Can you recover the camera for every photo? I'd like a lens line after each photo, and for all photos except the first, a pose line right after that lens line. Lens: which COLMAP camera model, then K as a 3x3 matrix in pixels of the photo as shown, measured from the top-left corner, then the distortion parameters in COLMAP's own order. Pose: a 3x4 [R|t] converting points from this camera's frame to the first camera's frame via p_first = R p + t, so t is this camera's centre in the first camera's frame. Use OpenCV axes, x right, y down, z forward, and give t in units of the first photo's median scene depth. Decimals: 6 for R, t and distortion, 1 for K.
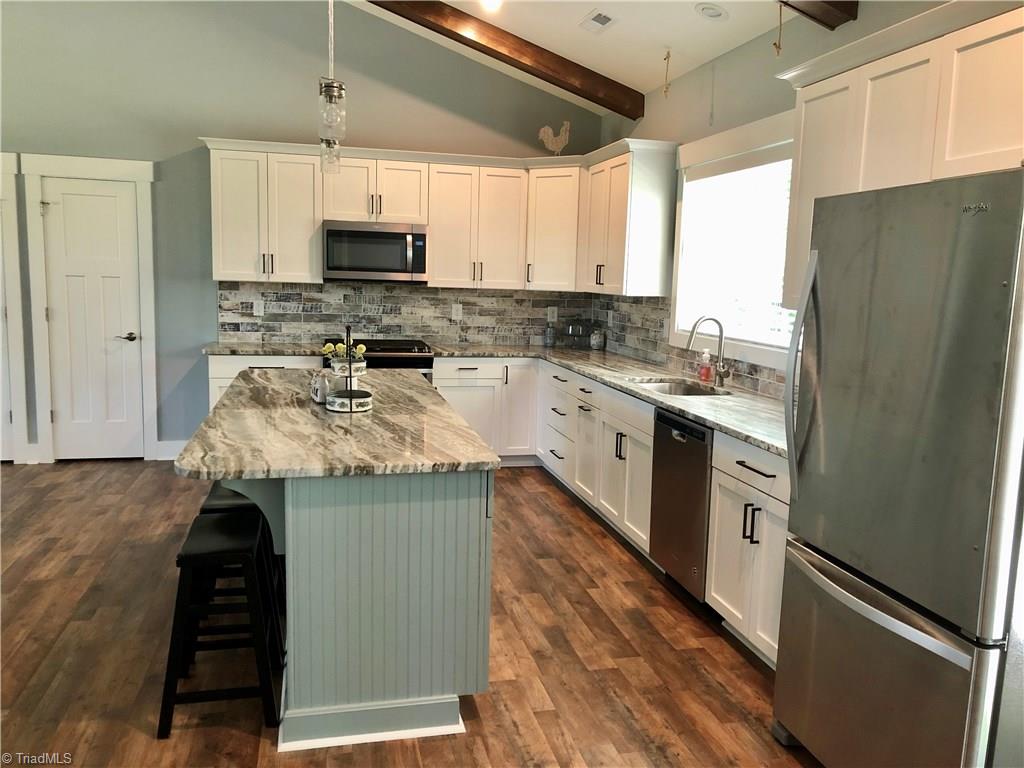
lens RADIAL K [[829.8, 0, 512.0], [0, 829.8, 384.0], [0, 0, 1]] dist [0.030709, -0.003804]
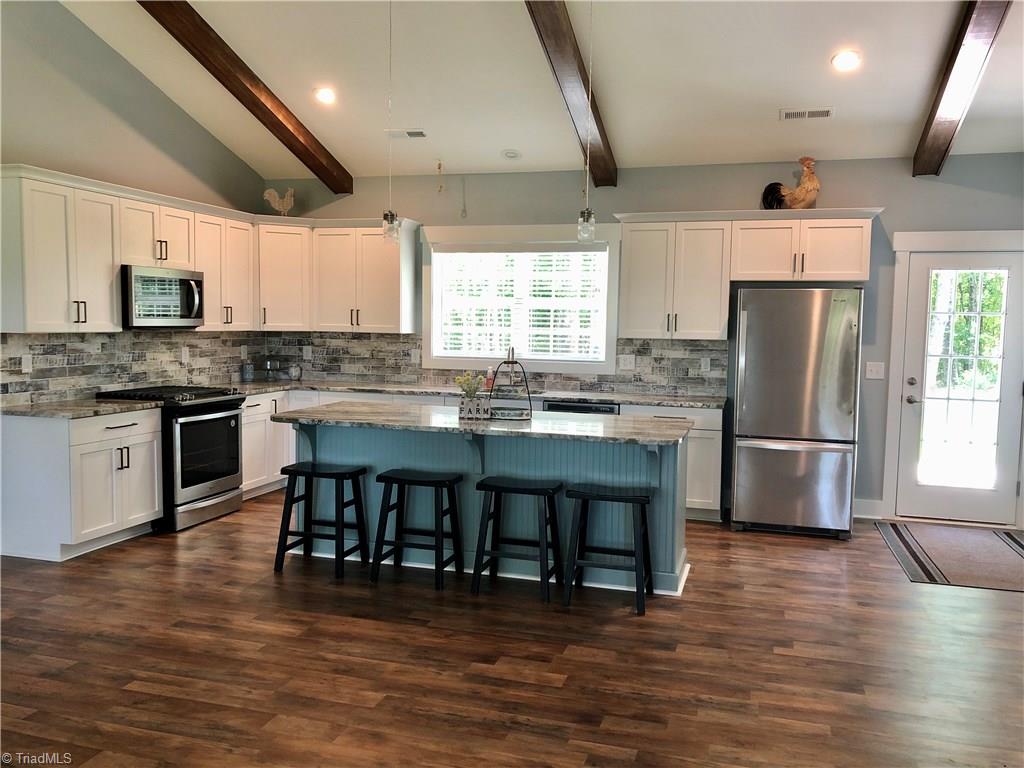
lens RADIAL K [[829.8, 0, 512.0], [0, 829.8, 384.0], [0, 0, 1]] dist [0.030709, -0.003804]
pose [[0.507832, -0.089095, 0.856836, -0.779792], [0.112982, 0.992934, 0.036283, -0.045723], [-0.854015, 0.078381, 0.514310, 0.143234]]
